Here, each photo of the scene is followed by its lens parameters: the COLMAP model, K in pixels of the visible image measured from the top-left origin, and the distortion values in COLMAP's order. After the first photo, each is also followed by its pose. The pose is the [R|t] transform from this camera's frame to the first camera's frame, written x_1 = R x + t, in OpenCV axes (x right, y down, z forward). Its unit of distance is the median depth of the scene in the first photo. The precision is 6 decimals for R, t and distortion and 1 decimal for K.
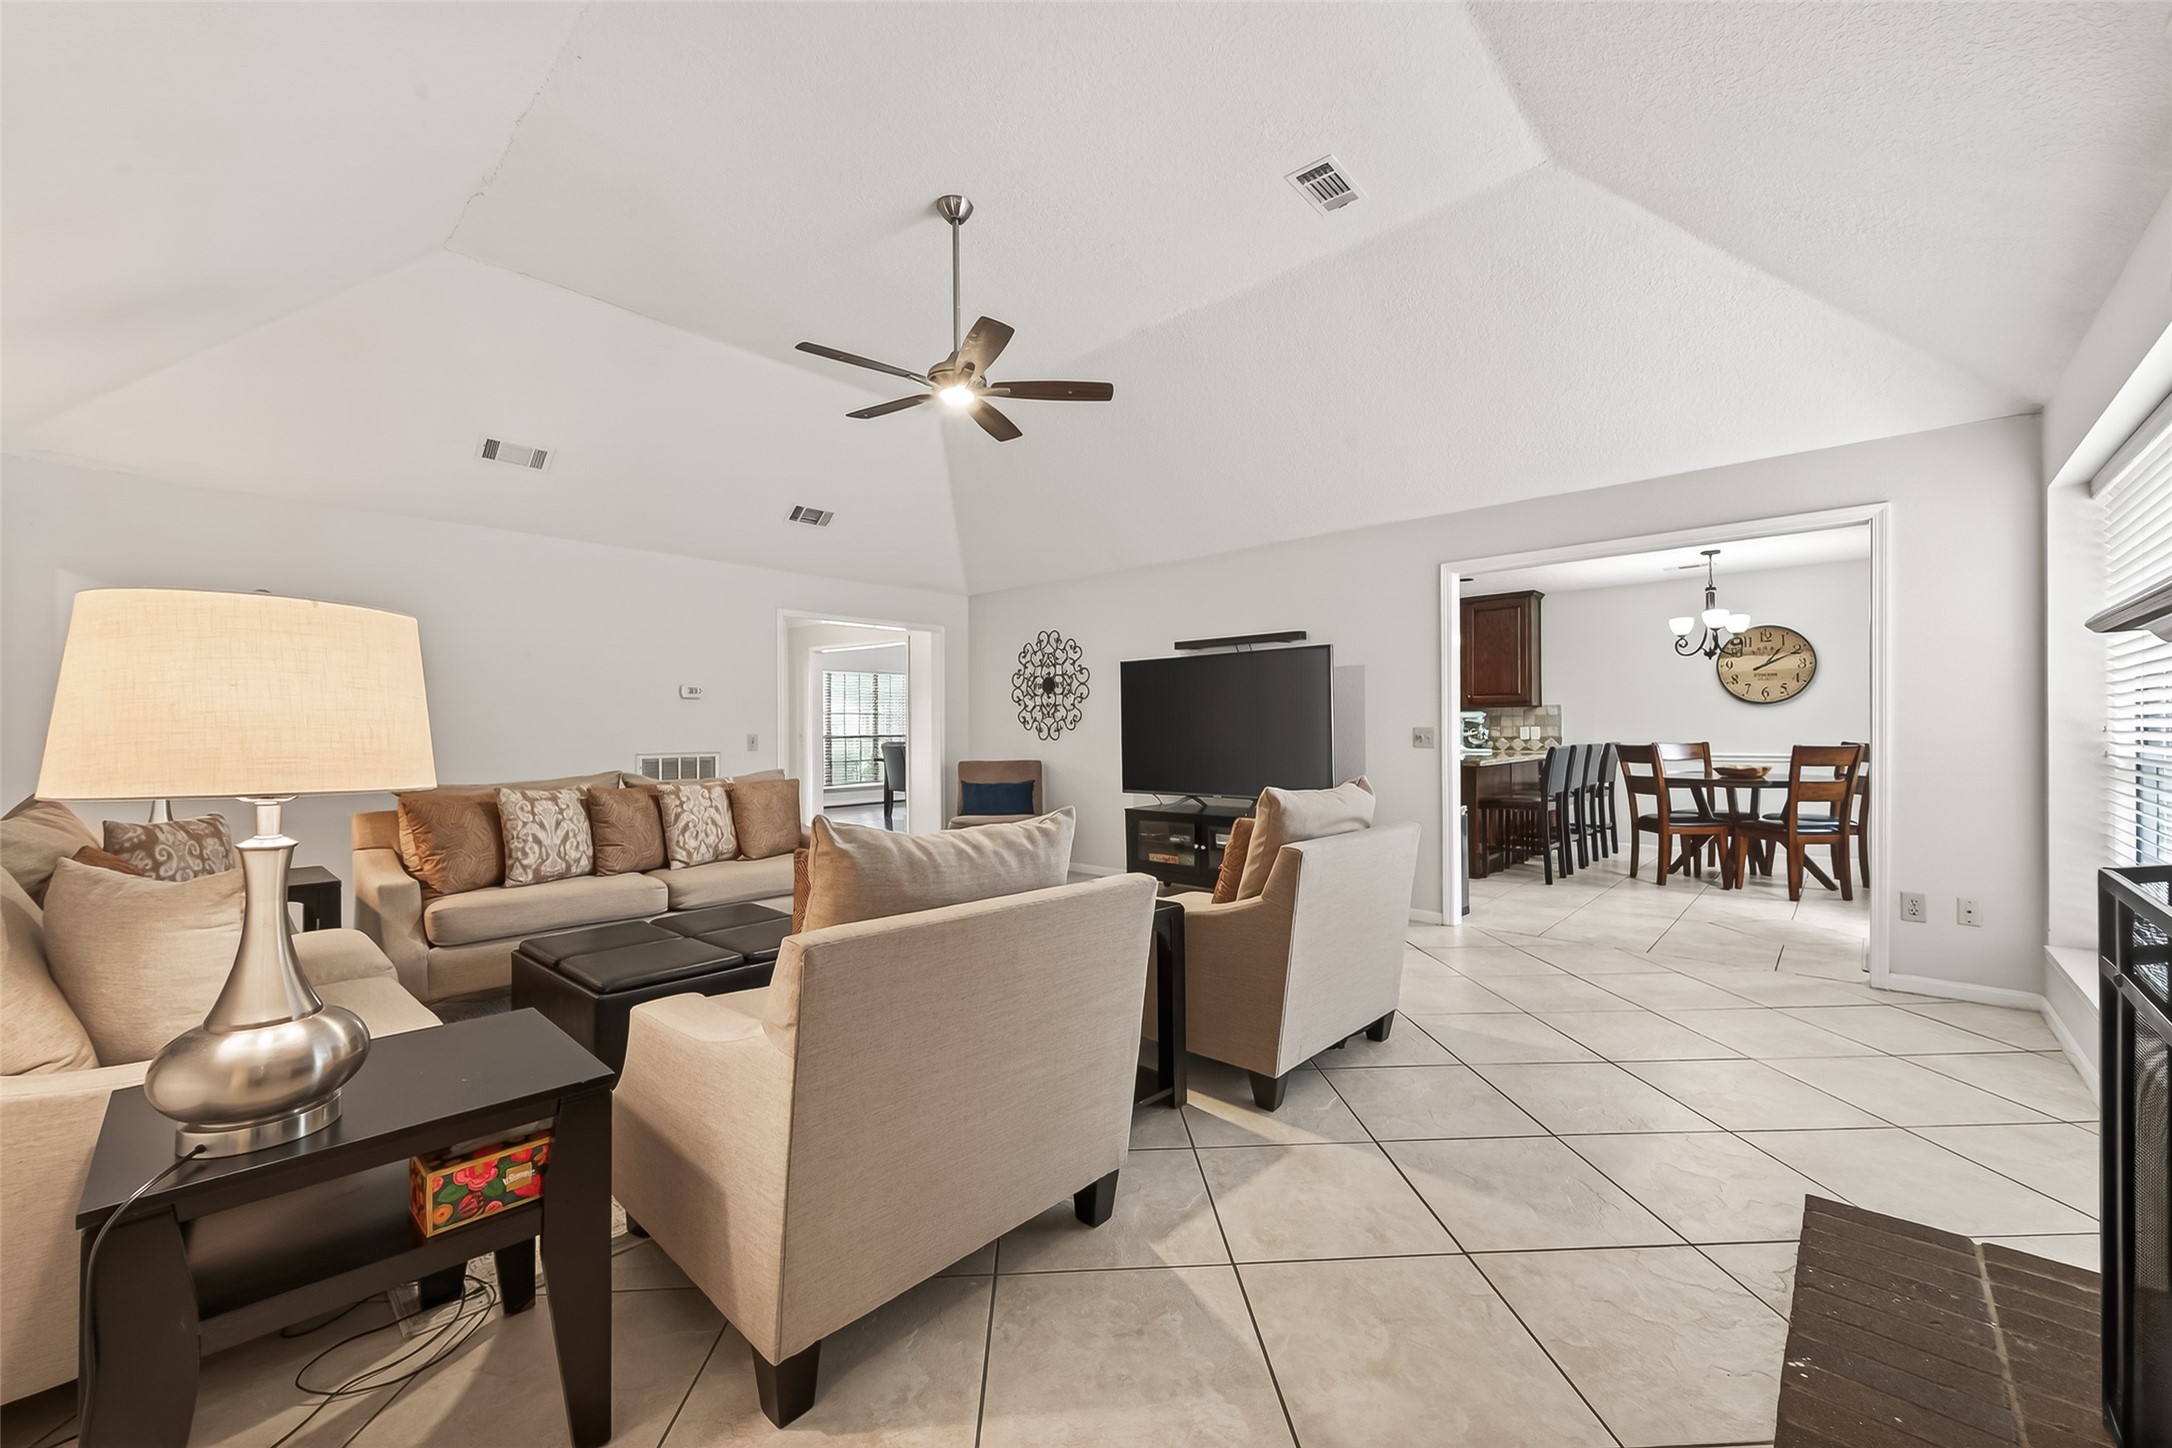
lens RADIAL K [[855.0, 0, 1076.6], [0, 855.0, 727.2], [0, 0, 1]] dist [0.002887, -0.000489]
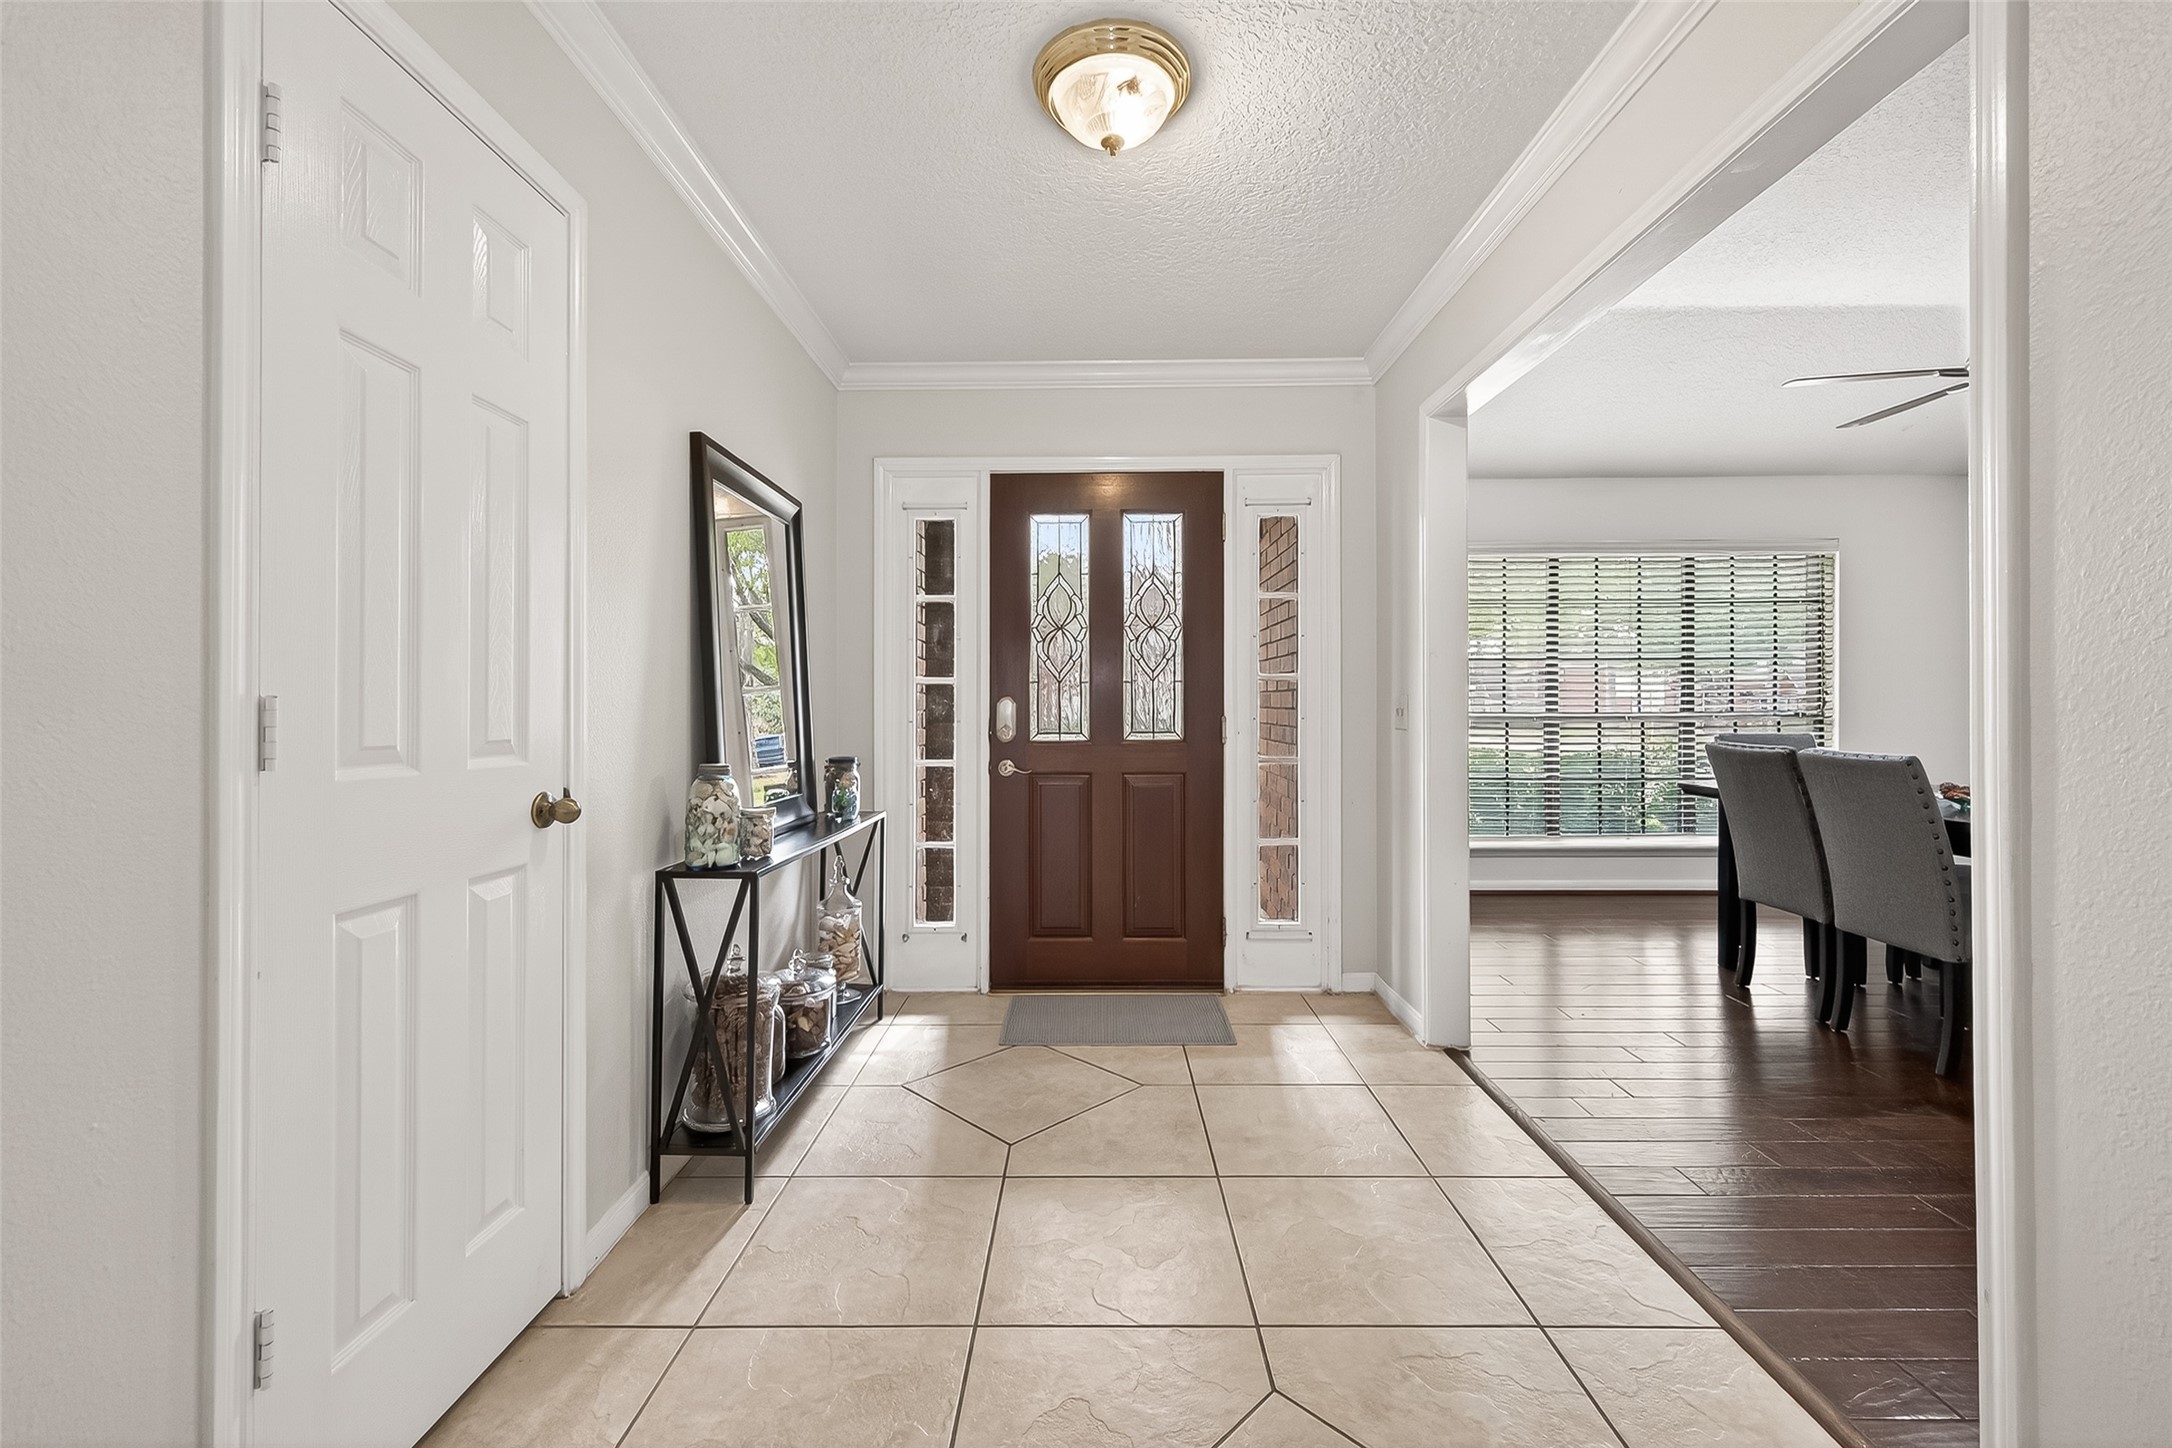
lens RADIAL K [[855.0, 0, 1104.7], [0, 855.0, 704.3], [0, 0, 1]] dist [0.002887, -0.000489]
pose [[0.673937, 0.001414, -0.738788, -0.133161], [0.003973, 0.999977, 0.005538, 0.002920], [0.738778, -0.006668, 0.673915, 0.570753]]
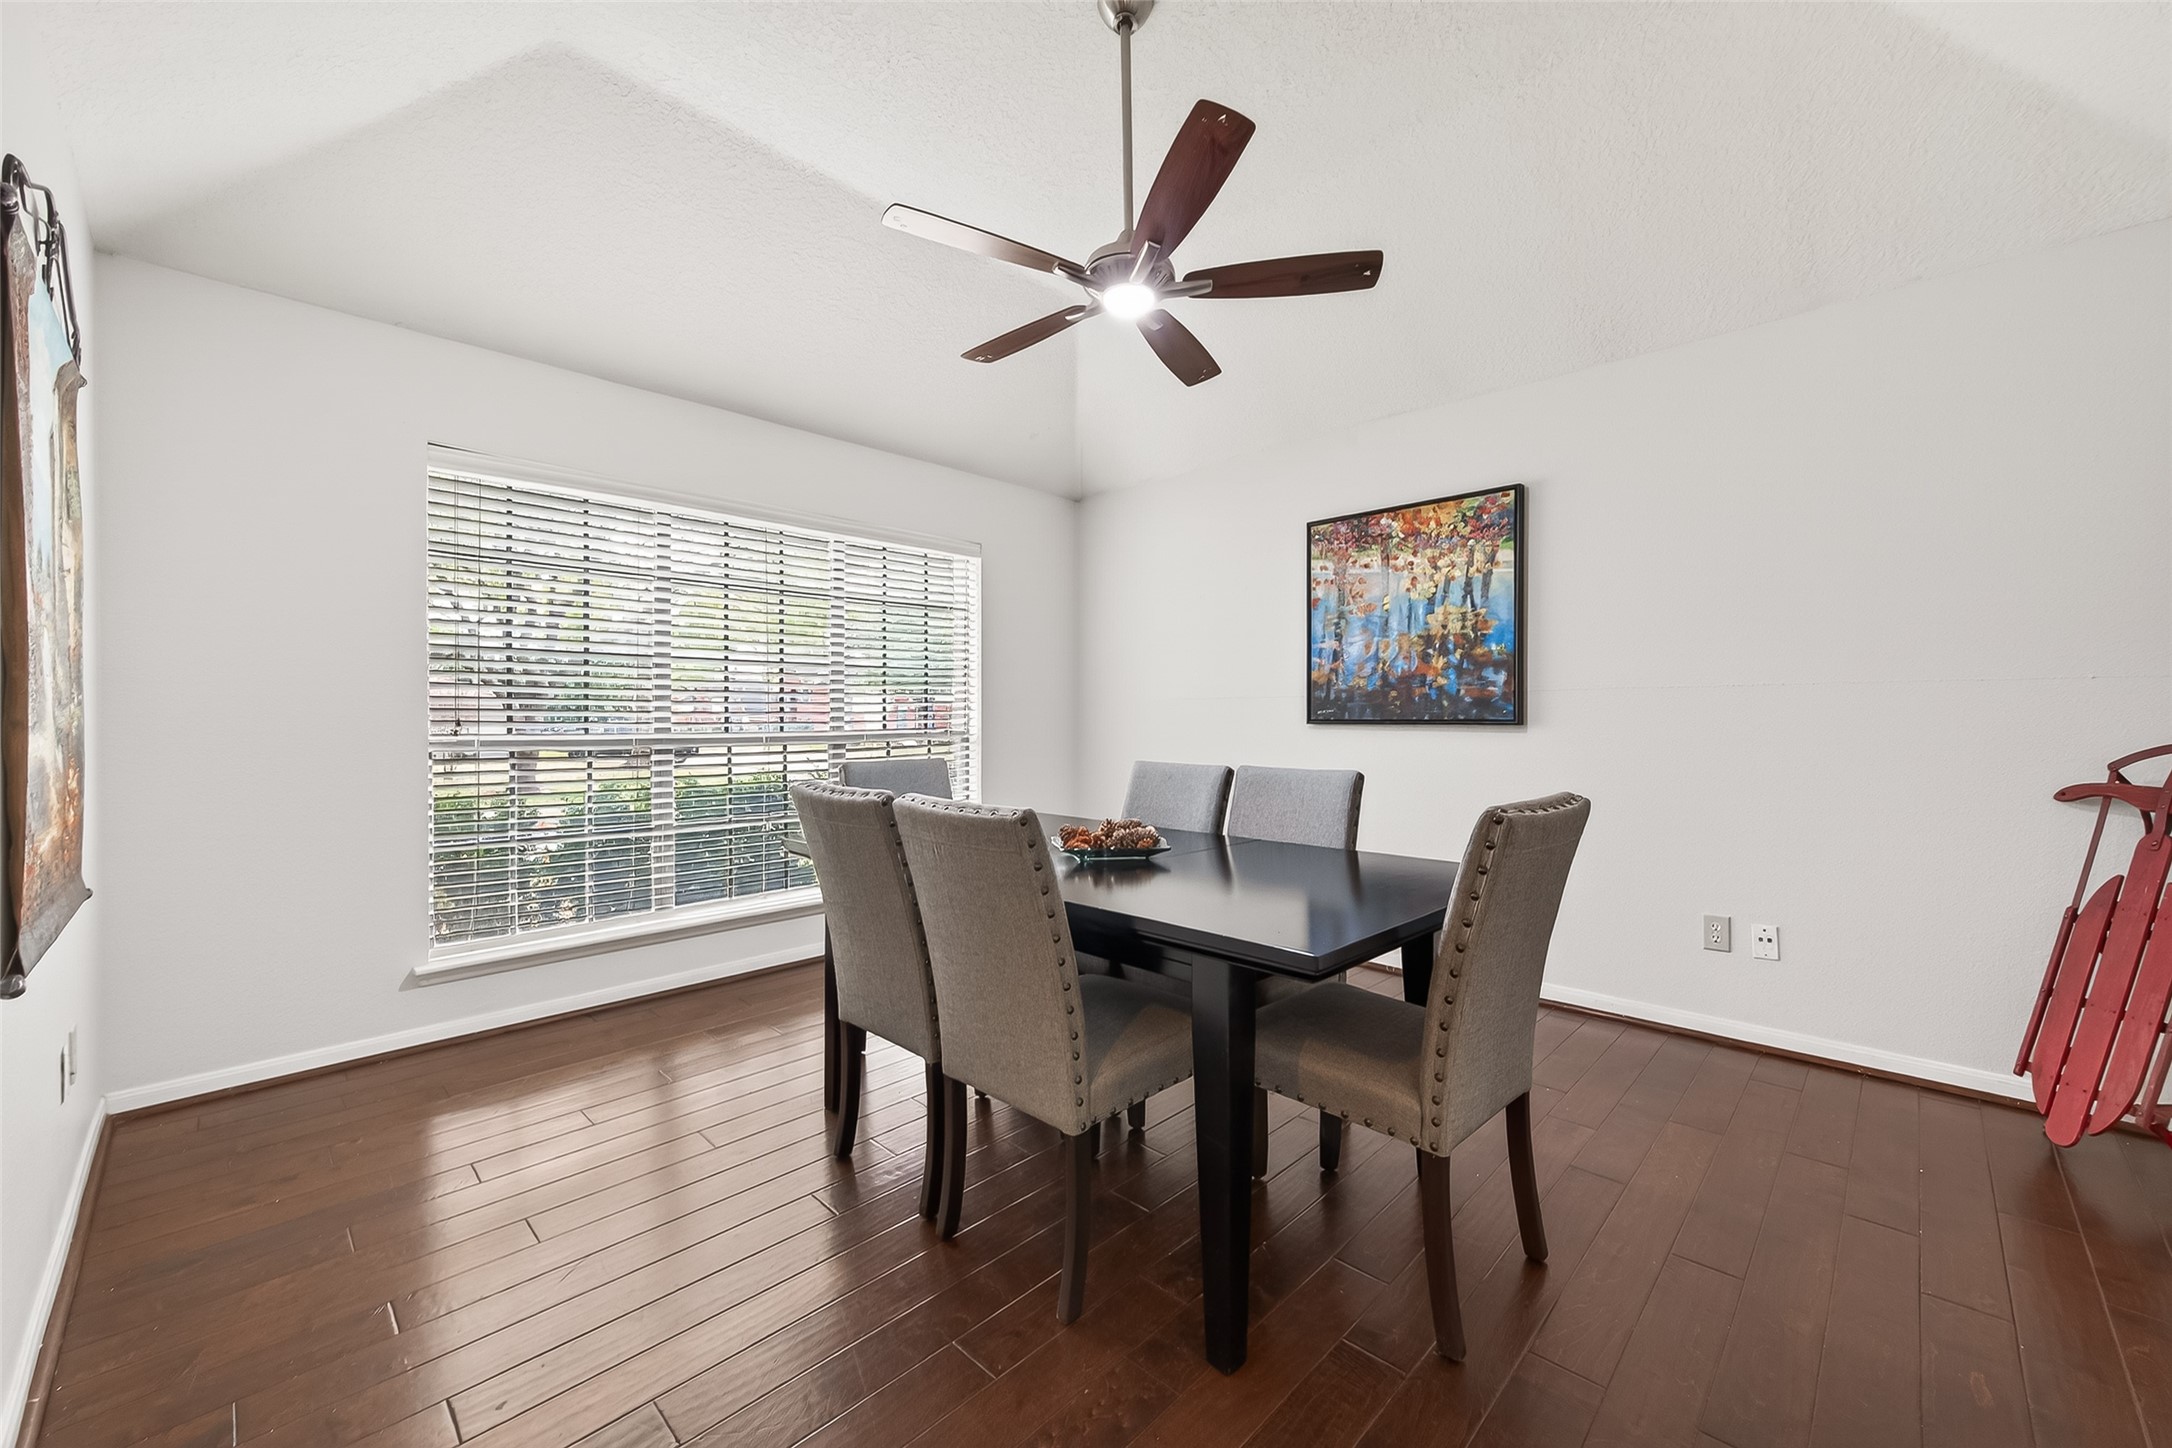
lens RADIAL K [[855.0, 0, 1087.8], [0, 855.0, 723.2], [0, 0, 1]] dist [0.002887, -0.000489]
pose [[0.999724, 0.001141, -0.023485, -0.142672], [-0.000903, 0.999948, 0.010166, 0.003599], [0.023495, -0.010142, 0.999673, 0.725243]]
